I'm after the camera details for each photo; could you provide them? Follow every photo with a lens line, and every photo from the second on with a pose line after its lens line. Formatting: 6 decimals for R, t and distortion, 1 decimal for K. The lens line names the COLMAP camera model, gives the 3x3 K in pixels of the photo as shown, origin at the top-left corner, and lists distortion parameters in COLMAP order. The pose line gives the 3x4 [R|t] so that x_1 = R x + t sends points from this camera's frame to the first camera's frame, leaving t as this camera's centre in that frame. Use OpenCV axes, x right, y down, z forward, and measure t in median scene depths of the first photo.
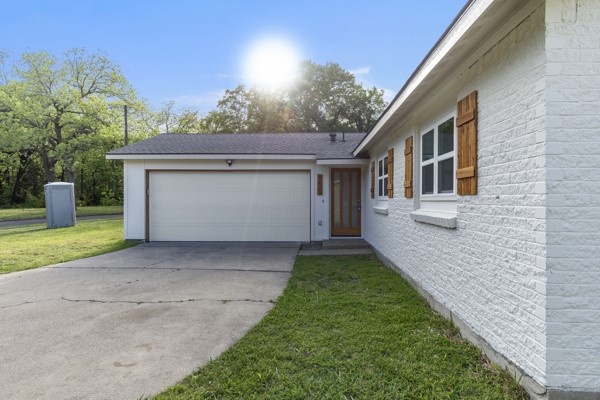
lens RADIAL K [[347.0, 0, 298.3], [0, 347.0, 199.6], [0, 0, 1]] dist [0.007345, 0.000162]
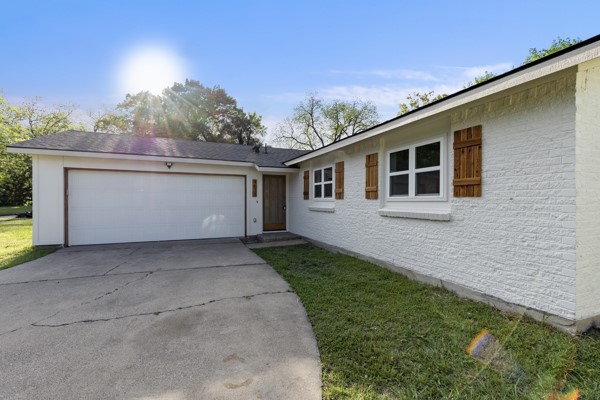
lens RADIAL K [[272.0, 0, 303.4], [0, 272.0, 201.7], [0, 0, 1]] dist [0.008890, -0.000193]
pose [[0.901424, 0.000695, 0.432937, -0.297362], [-0.001765, 0.999996, 0.002069, 0.002079], [-0.432934, -0.002630, 0.901422, 0.135484]]
